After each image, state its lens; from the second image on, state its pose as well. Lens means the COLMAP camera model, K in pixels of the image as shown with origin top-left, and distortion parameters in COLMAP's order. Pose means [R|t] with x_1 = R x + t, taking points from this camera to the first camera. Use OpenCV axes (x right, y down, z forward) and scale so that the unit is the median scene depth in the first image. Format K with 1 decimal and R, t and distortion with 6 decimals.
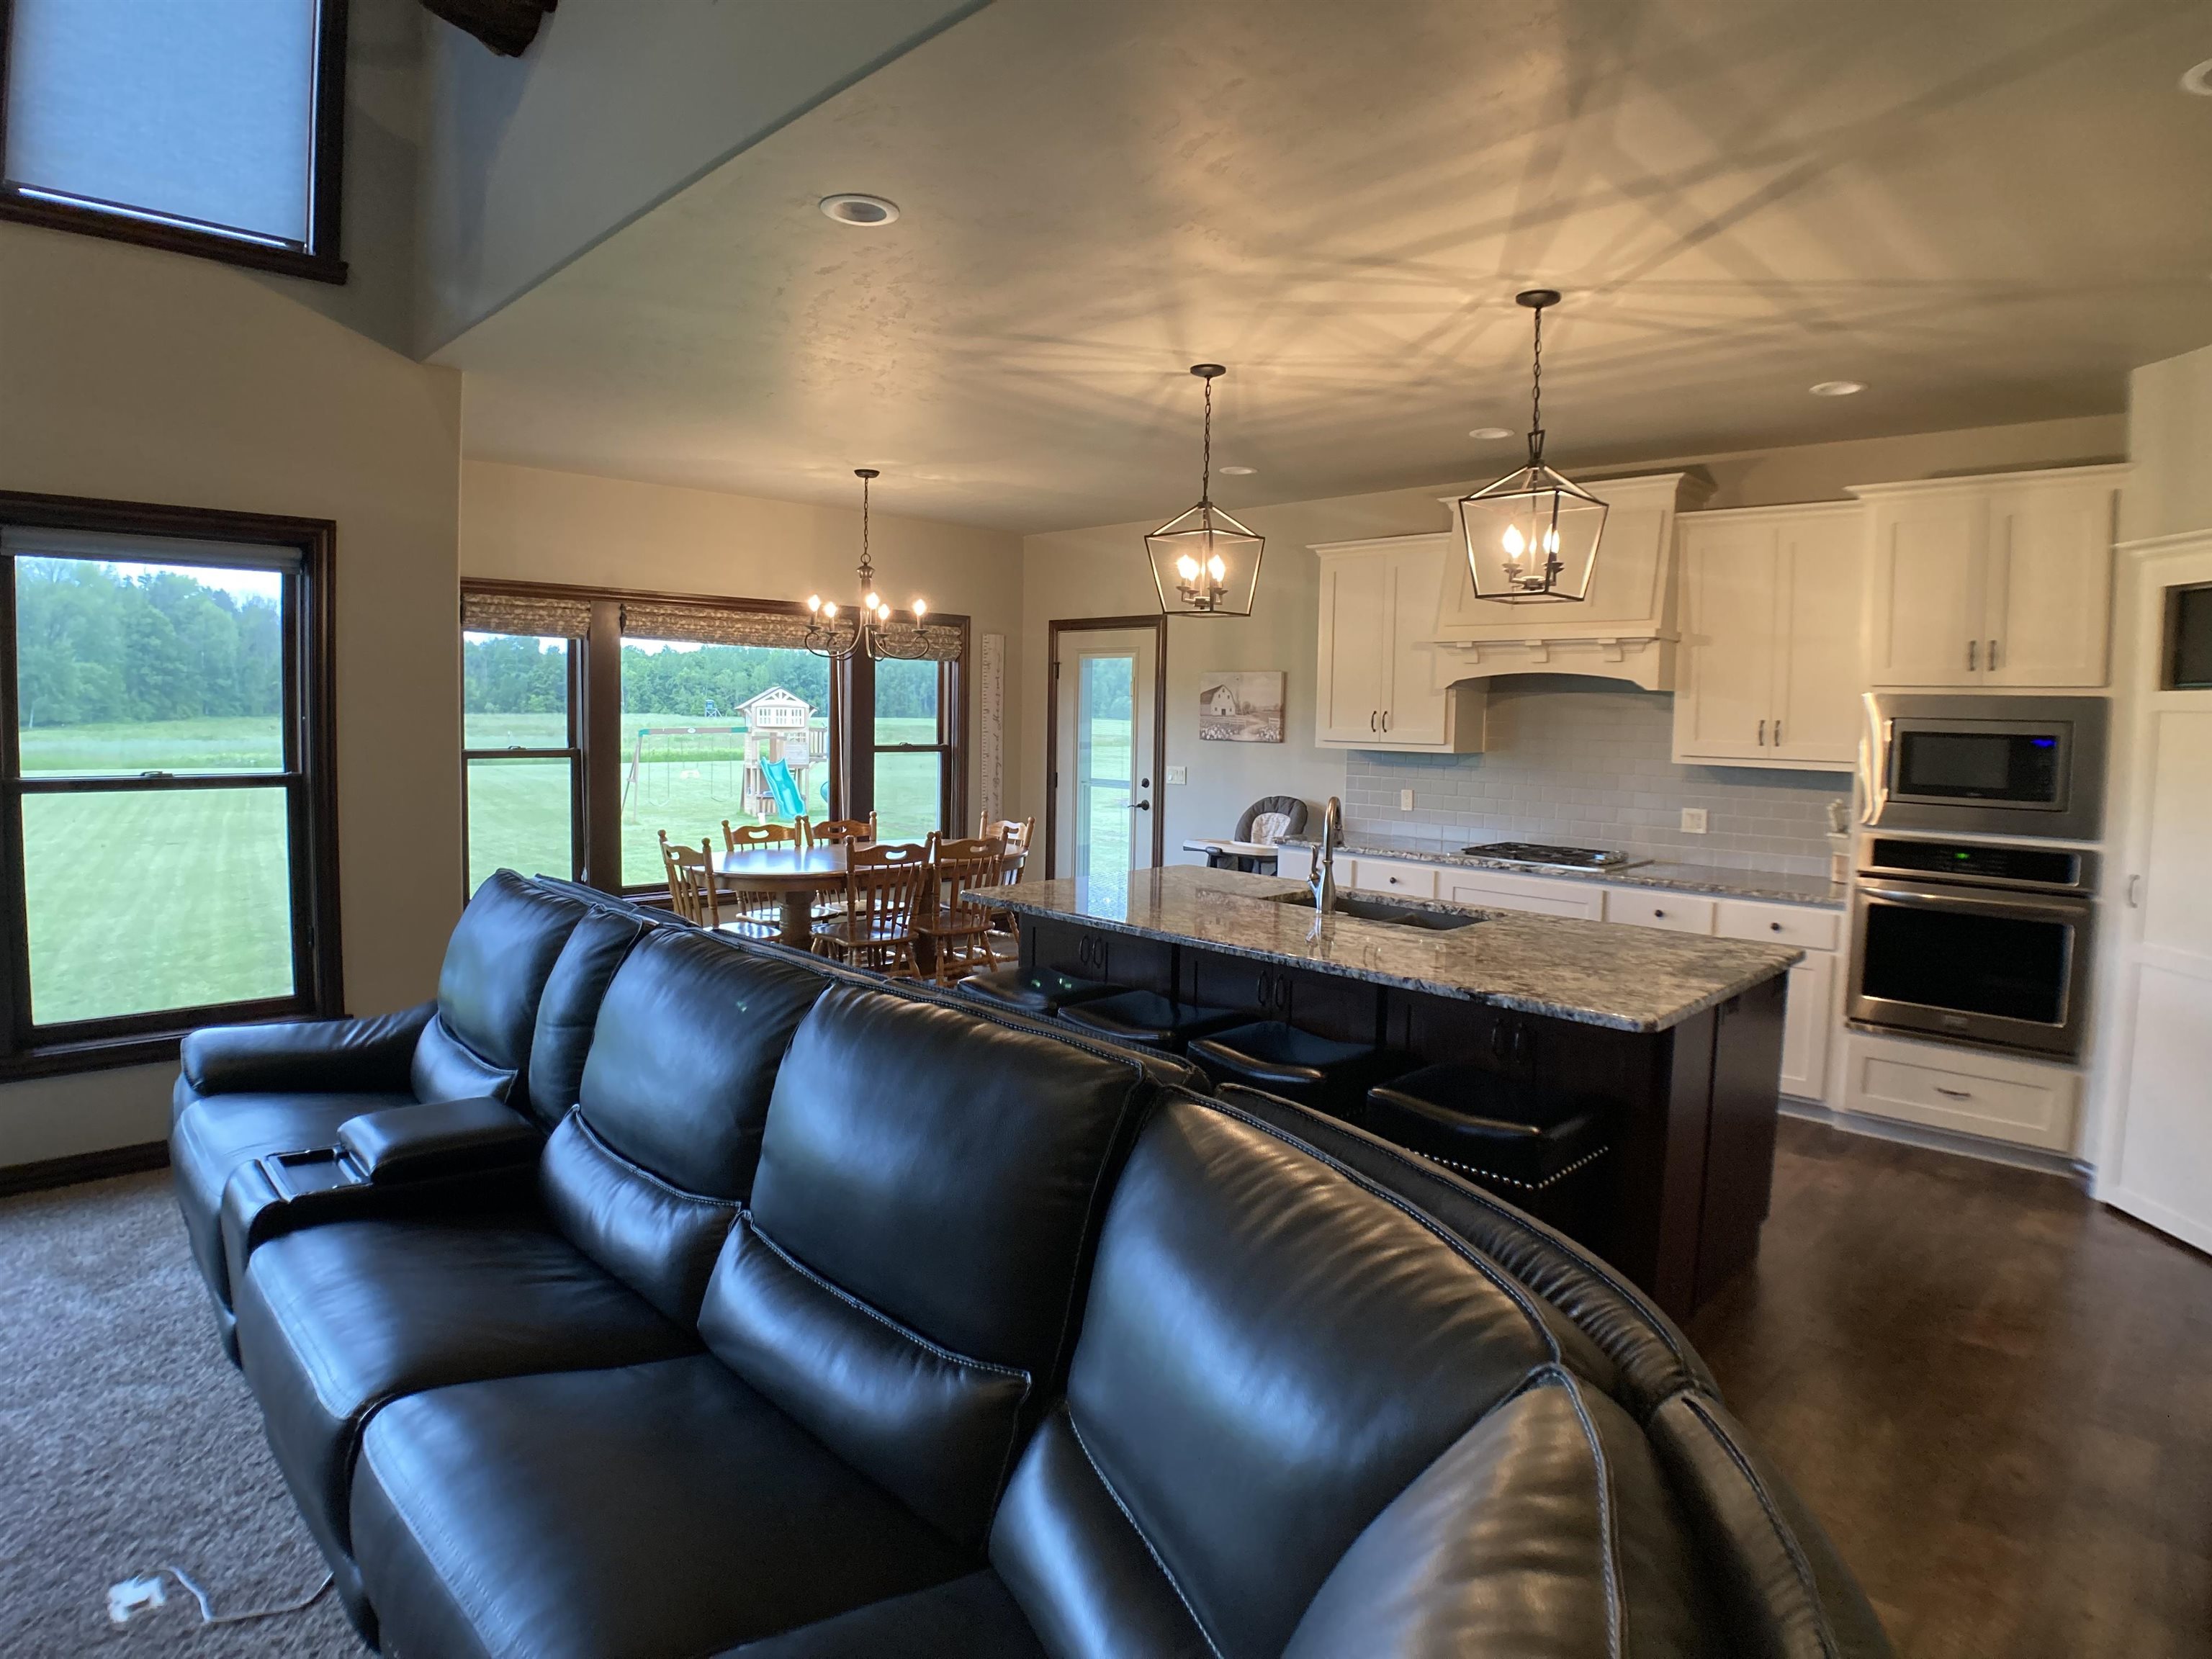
lens RADIAL K [[1274.1, 0, 1105.4], [0, 1274.1, 828.6], [0, 0, 1]] dist [-0.053479, 0.000482]
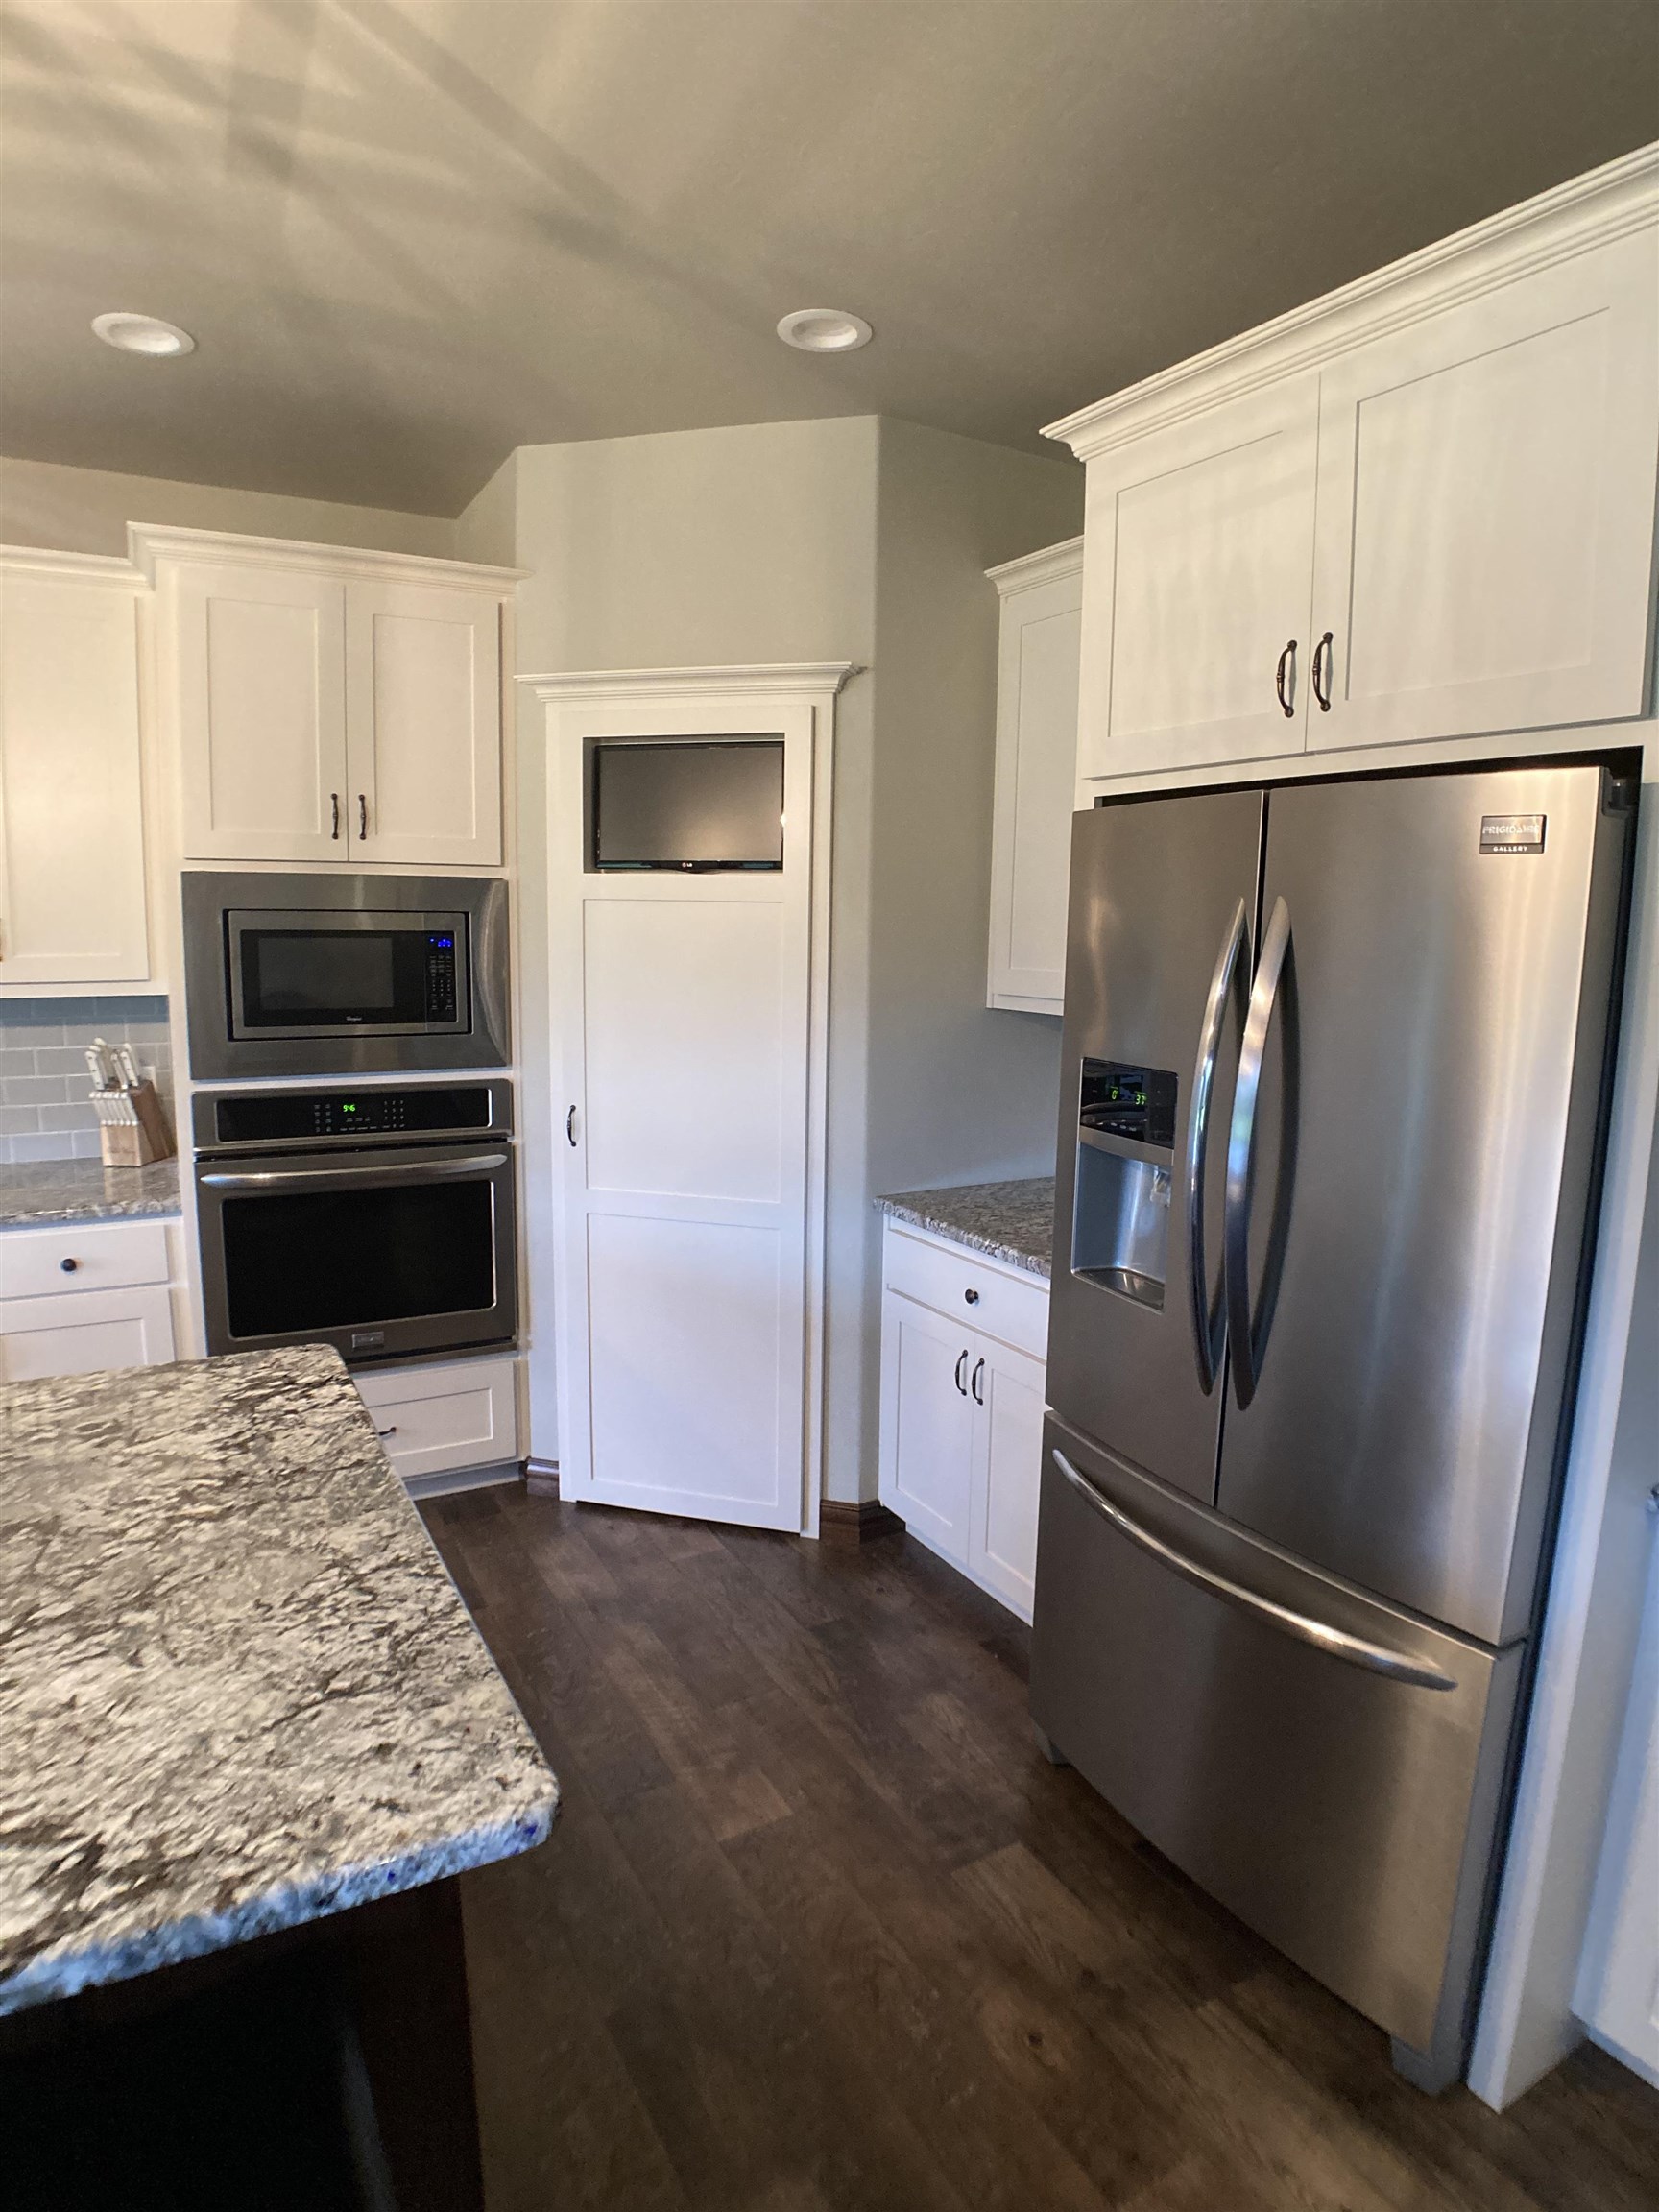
lens RADIAL K [[1274.1, 0, 831.7], [0, 1274.1, 1092.9], [0, 0, 1]] dist [-0.053479, 0.000482]
pose [[0.268909, -0.156227, 0.950411, 0.089310], [0.072233, 0.987250, 0.141845, -0.065676], [-0.960453, 0.030508, 0.276765, 0.530447]]
